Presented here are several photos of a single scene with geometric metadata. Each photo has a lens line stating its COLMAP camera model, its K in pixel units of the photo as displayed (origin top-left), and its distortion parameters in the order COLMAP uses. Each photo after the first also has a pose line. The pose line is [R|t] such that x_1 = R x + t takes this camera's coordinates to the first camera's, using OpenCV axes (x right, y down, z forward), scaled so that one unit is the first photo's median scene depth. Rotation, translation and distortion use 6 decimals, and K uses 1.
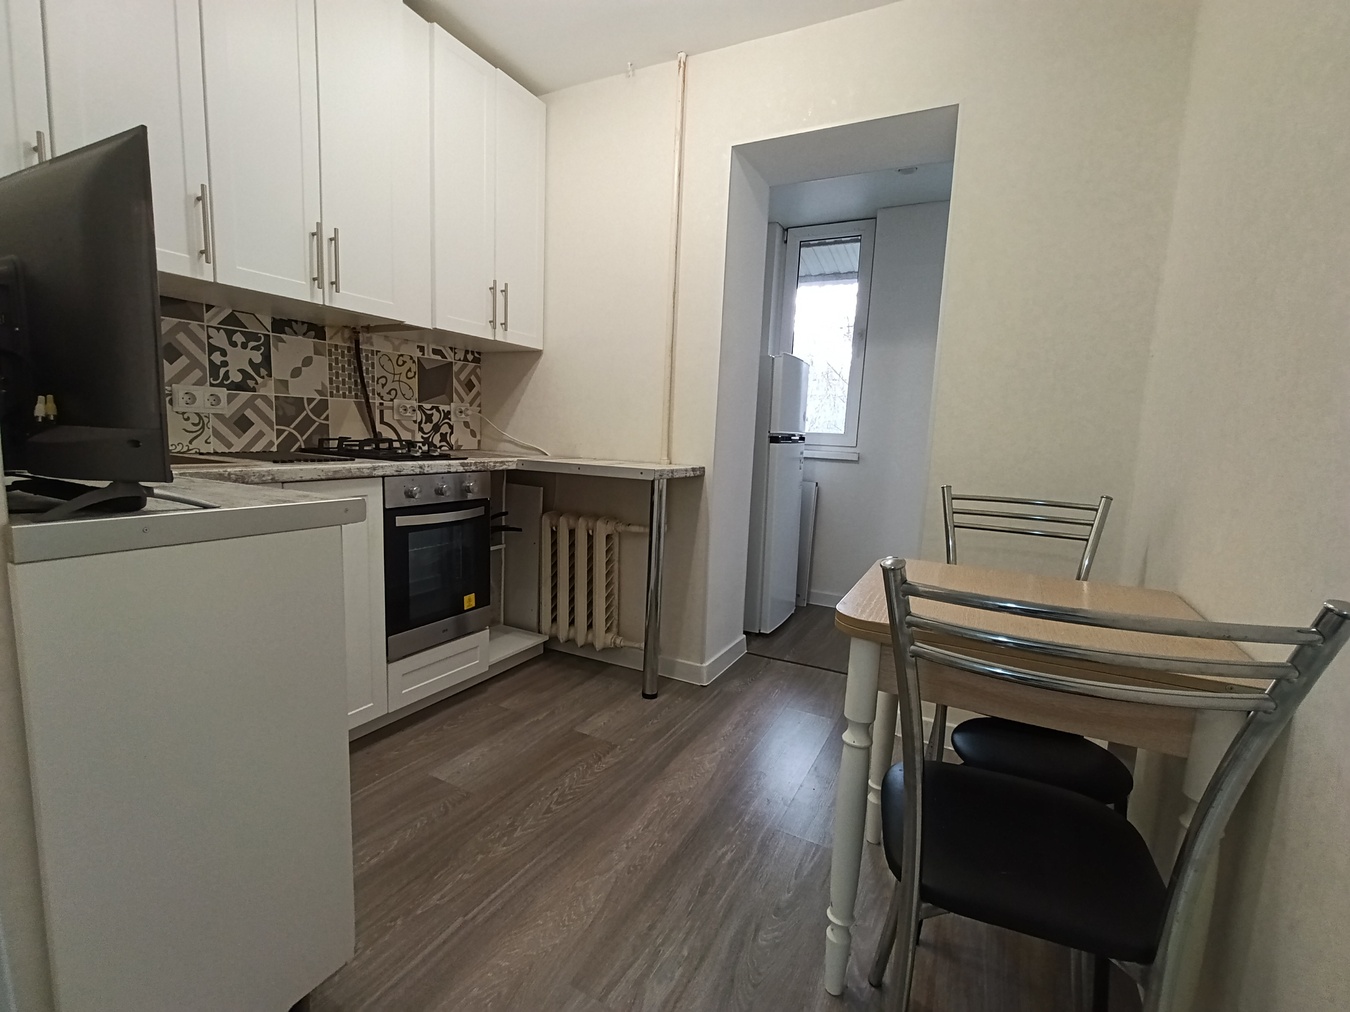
lens RADIAL K [[627.8, 0, 671.6], [0, 627.8, 513.1], [0, 0, 1]] dist [0.004051, -0.000445]
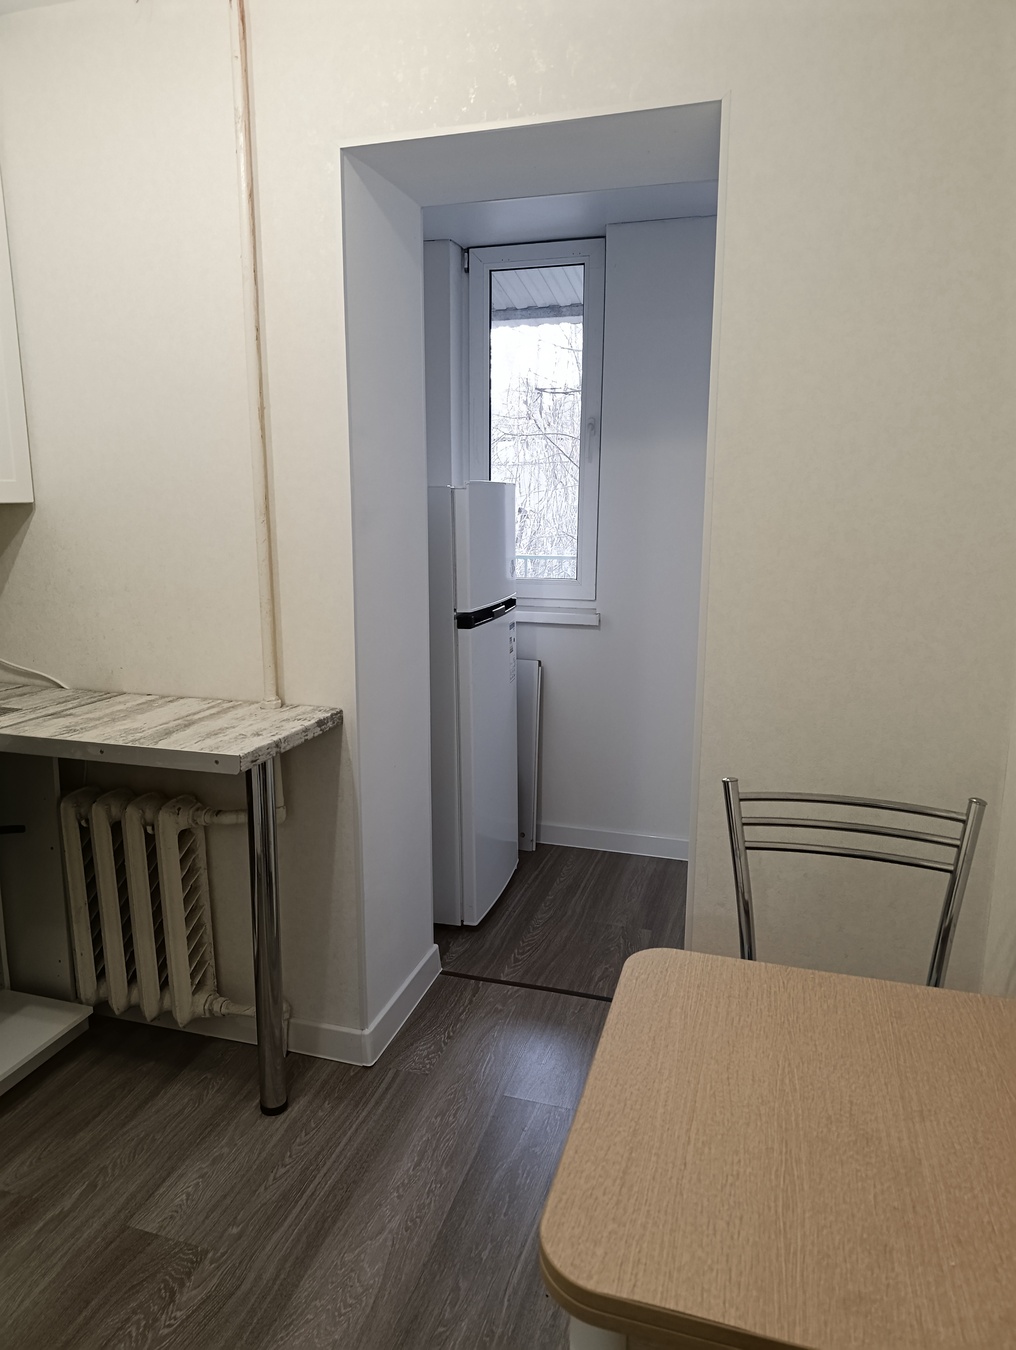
lens RADIAL K [[913.3, 0, 514.3], [0, 913.3, 672.7], [0, 0, 1]] dist [0.036314, -0.020923]
pose [[0.981926, -0.074874, 0.173823, 0.065241], [0.063362, 0.995471, 0.070870, -0.158061], [-0.178342, -0.058576, 0.982224, 0.133913]]
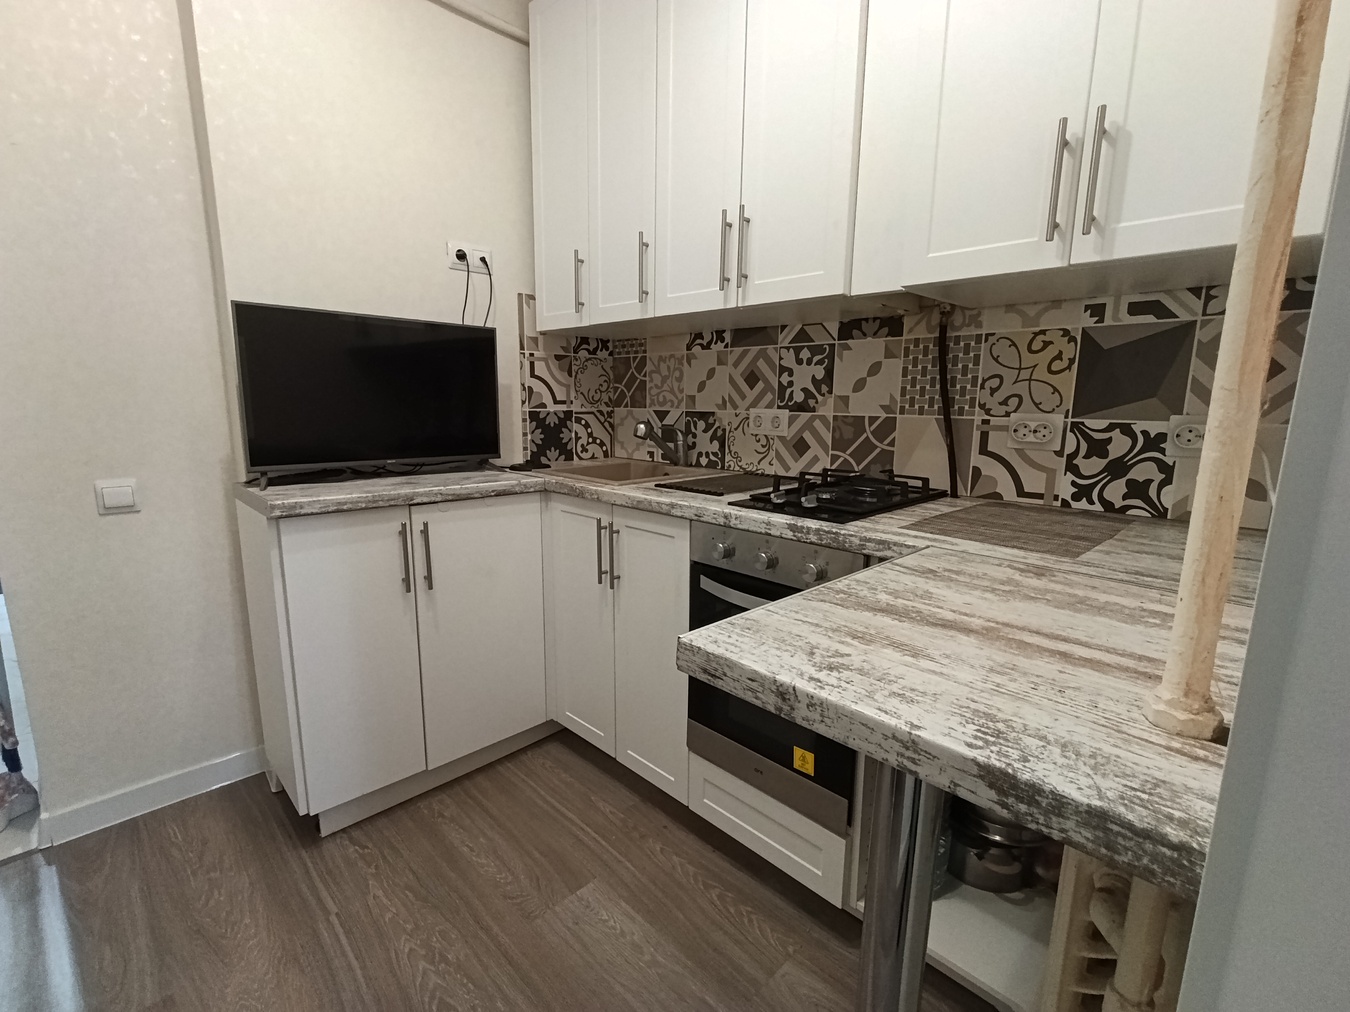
lens RADIAL K [[627.8, 0, 667.1], [0, 627.8, 510.2], [0, 0, 1]] dist [0.004051, -0.000445]
pose [[-0.317543, 0.126739, -0.939736, 0.216024], [-0.144393, 0.973008, 0.180018, -0.156680], [0.937186, 0.192855, -0.290671, 0.912032]]
